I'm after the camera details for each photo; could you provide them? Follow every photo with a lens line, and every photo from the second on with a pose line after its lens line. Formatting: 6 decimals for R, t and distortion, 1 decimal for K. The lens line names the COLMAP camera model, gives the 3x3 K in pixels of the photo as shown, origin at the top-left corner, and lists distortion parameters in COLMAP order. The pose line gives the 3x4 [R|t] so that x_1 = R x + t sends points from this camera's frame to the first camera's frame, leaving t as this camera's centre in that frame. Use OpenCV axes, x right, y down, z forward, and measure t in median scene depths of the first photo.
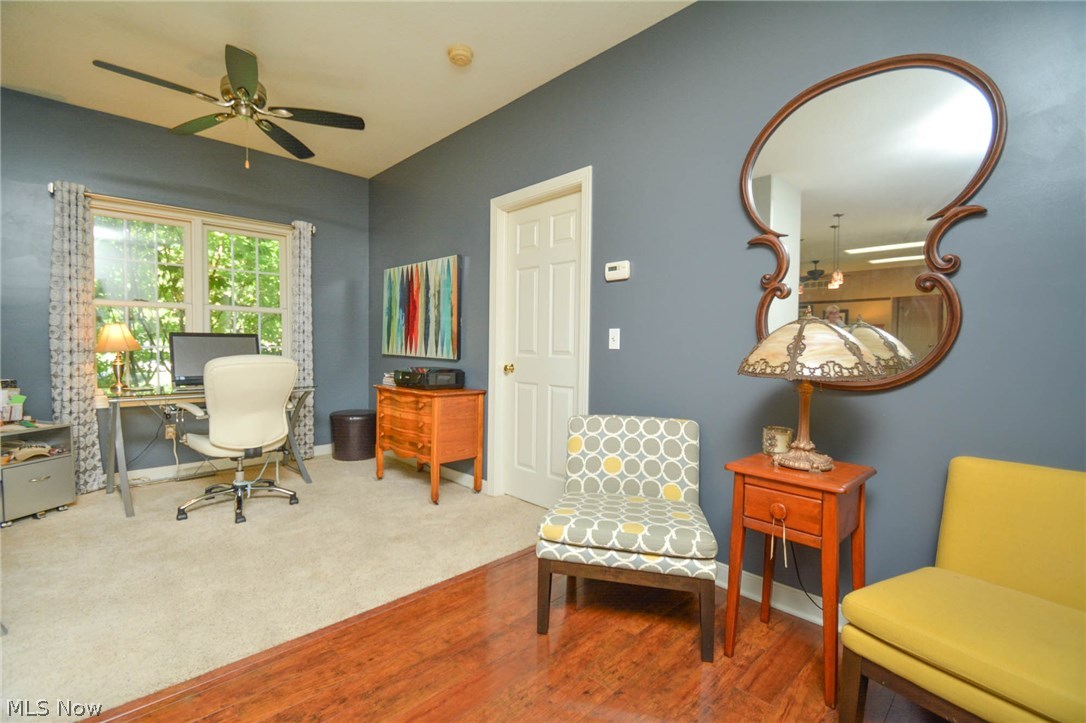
lens RADIAL K [[484.3, 0, 528.4], [0, 484.3, 352.3], [0, 0, 1]] dist [0.048675, -0.019756]
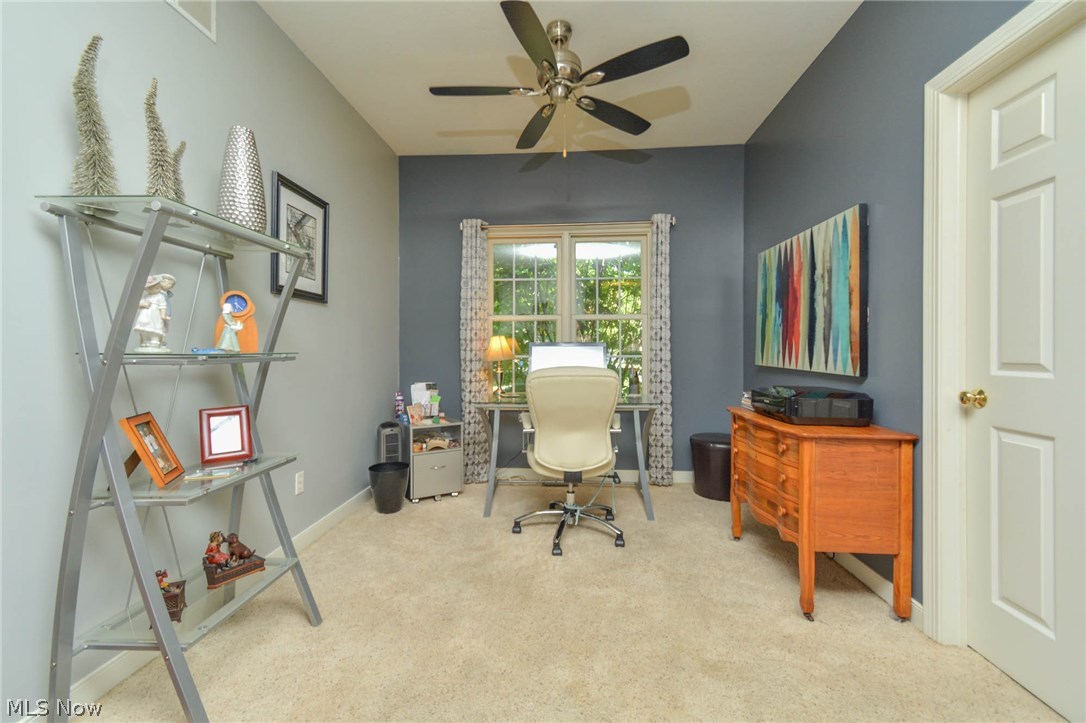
lens RADIAL K [[484.3, 0, 528.4], [0, 484.3, 352.3], [0, 0, 1]] dist [0.048675, -0.019756]
pose [[0.682670, -0.007960, -0.730683, 0.021135], [-0.004163, 0.999882, -0.014782, -0.004920], [0.730715, 0.013133, 0.682557, 0.299536]]
